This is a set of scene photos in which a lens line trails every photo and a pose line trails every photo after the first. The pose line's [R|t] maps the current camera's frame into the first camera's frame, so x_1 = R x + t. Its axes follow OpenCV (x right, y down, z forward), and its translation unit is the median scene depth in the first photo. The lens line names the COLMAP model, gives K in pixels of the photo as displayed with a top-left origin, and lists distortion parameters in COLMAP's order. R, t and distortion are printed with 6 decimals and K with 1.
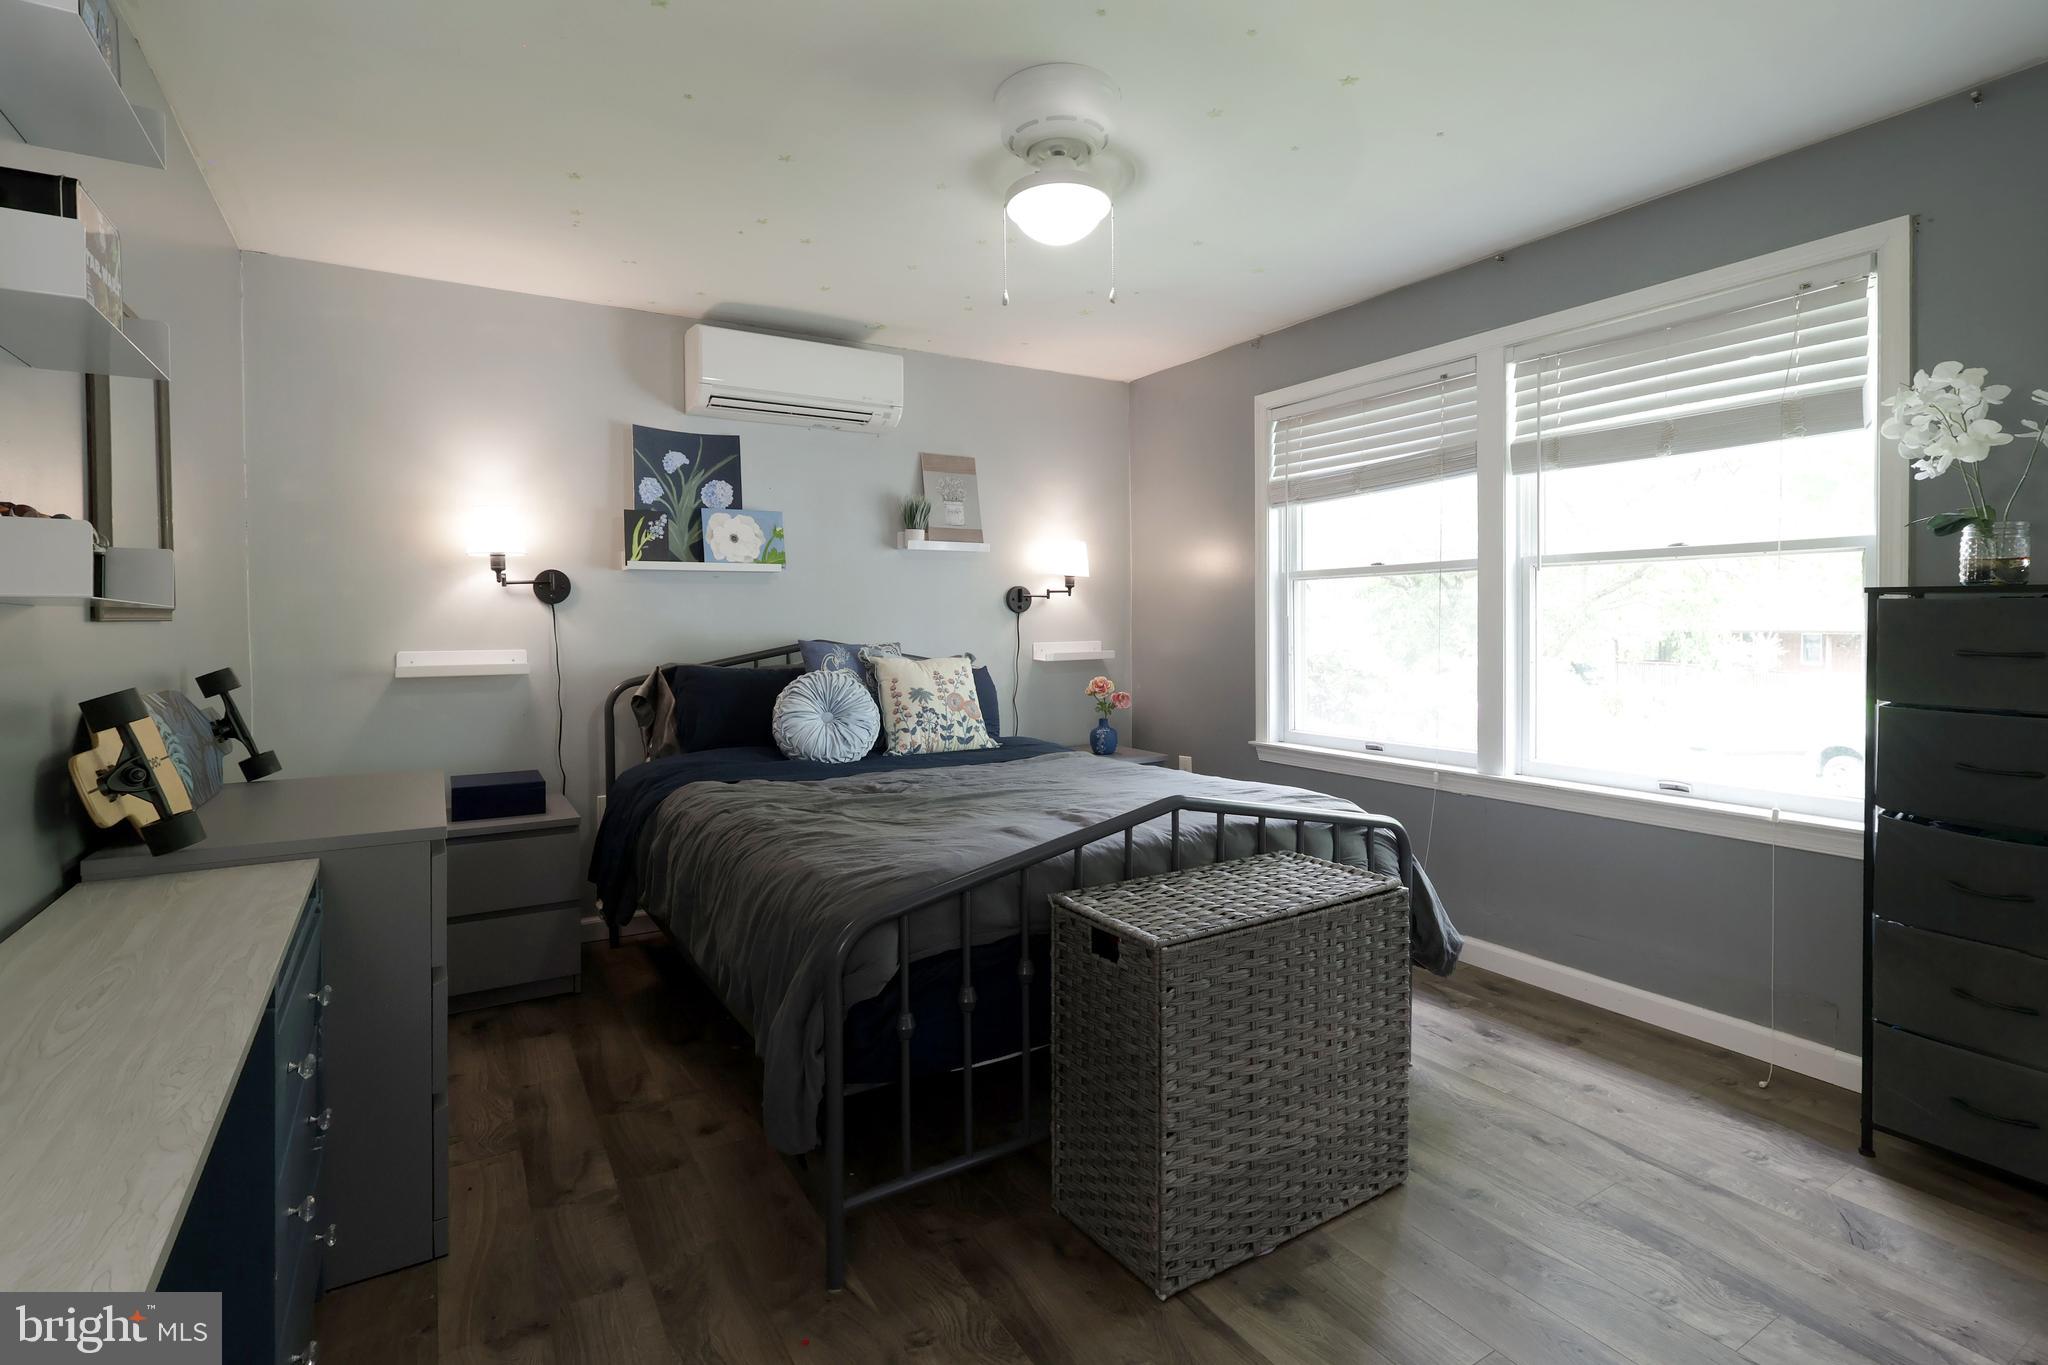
lens RADIAL K [[977.0, 0, 1009.2], [0, 977.0, 638.4], [0, 0, 1]] dist [0.005512, 0.000019]
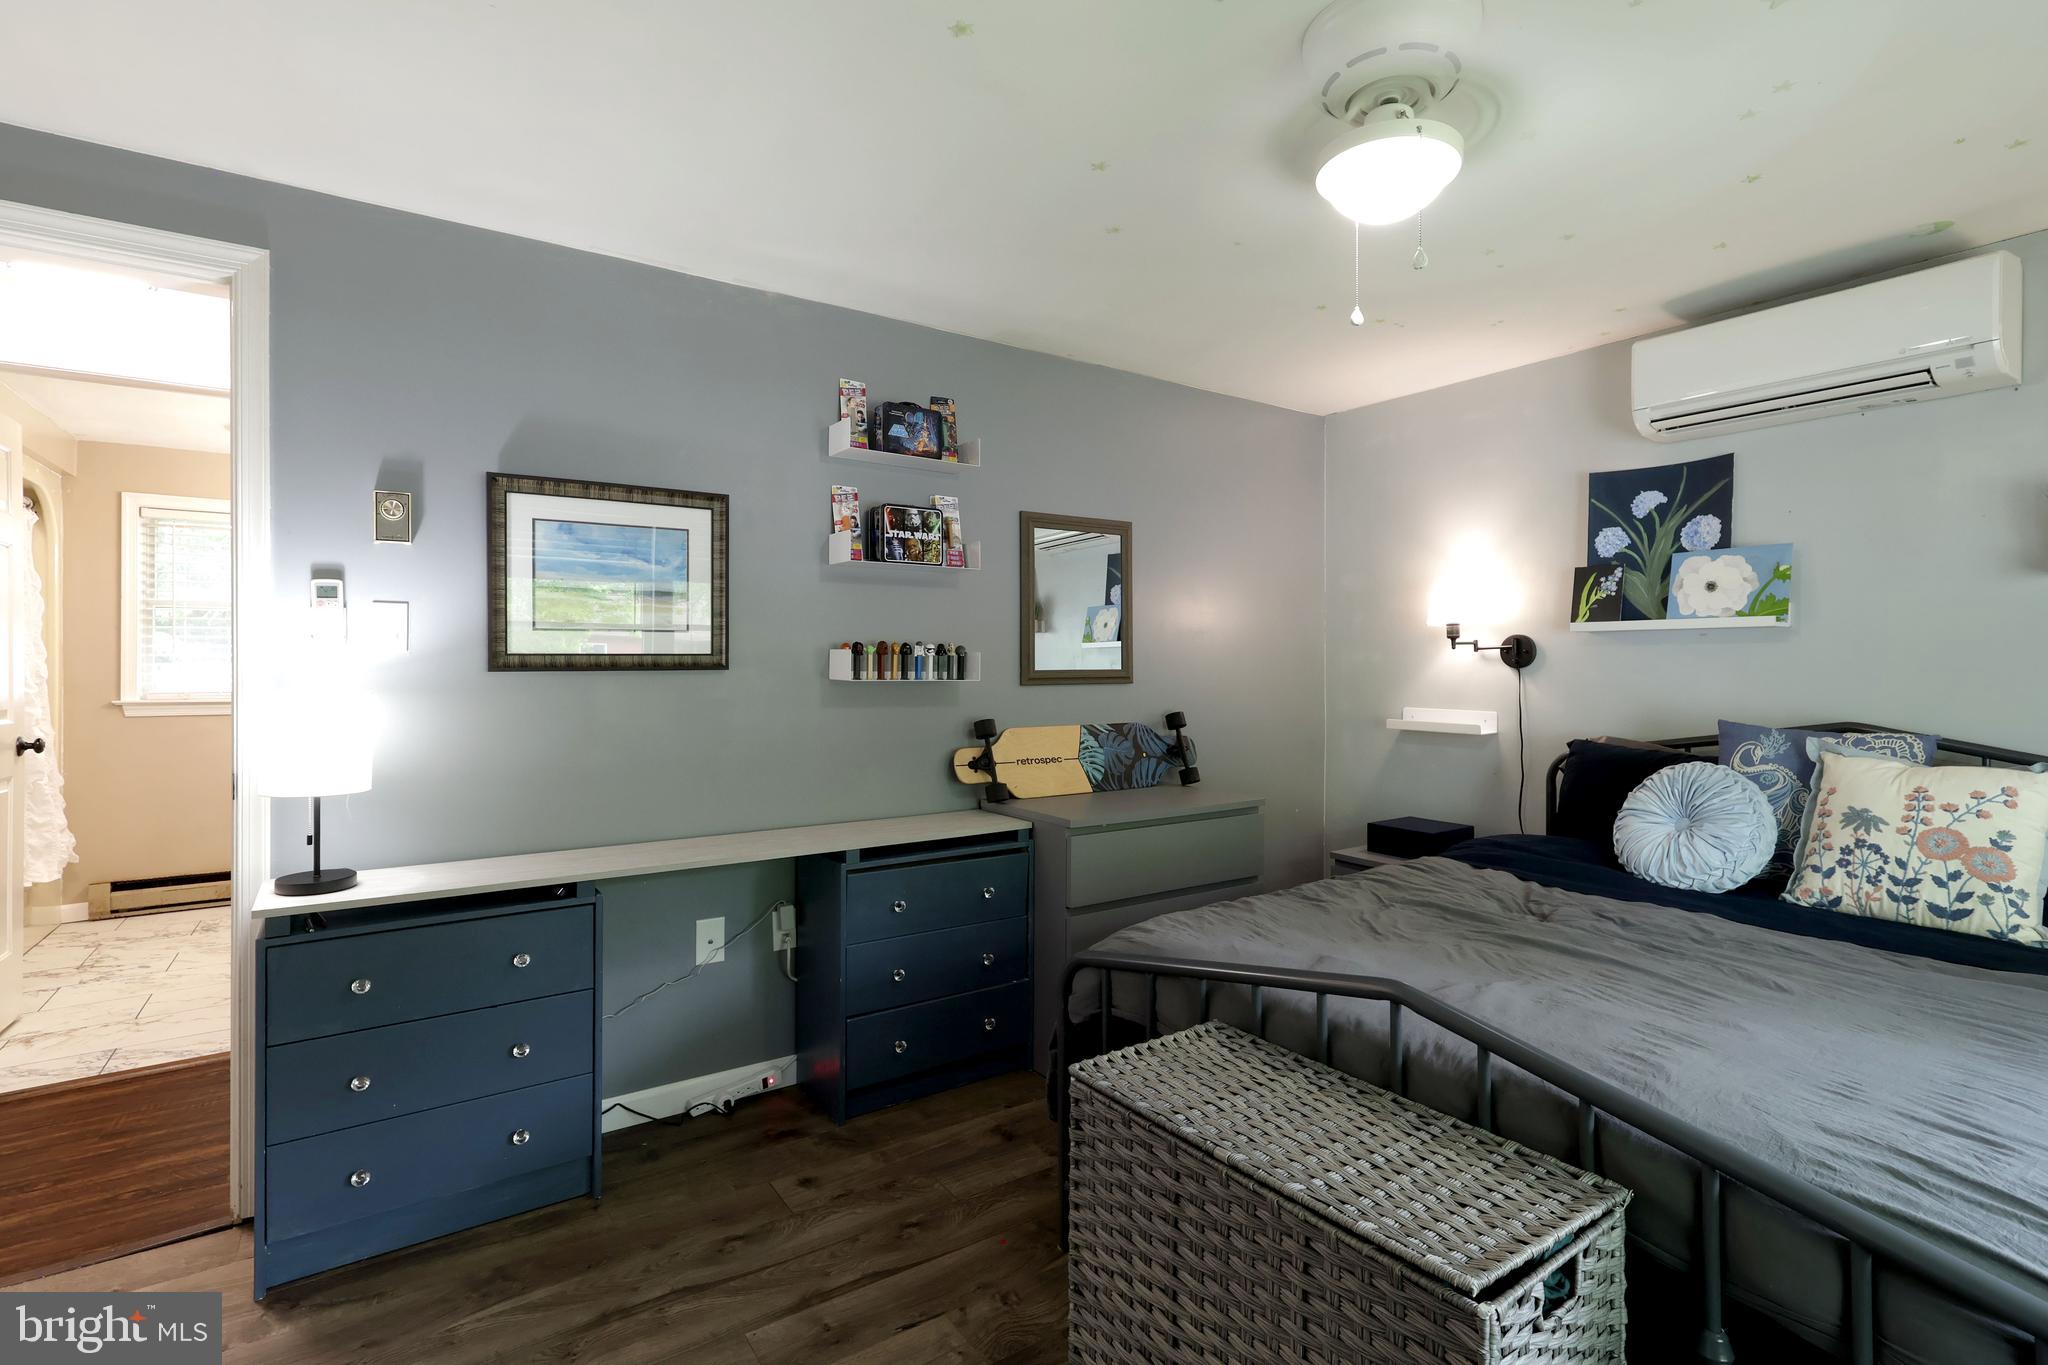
lens RADIAL K [[977.0, 0, 1027.5], [0, 977.0, 665.6], [0, 0, 1]] dist [0.005512, 0.000019]
pose [[0.054440, 0.010231, -0.998465, 0.505597], [-0.020047, 0.999757, 0.009151, -0.036141], [0.998316, 0.019518, 0.054632, 0.426036]]
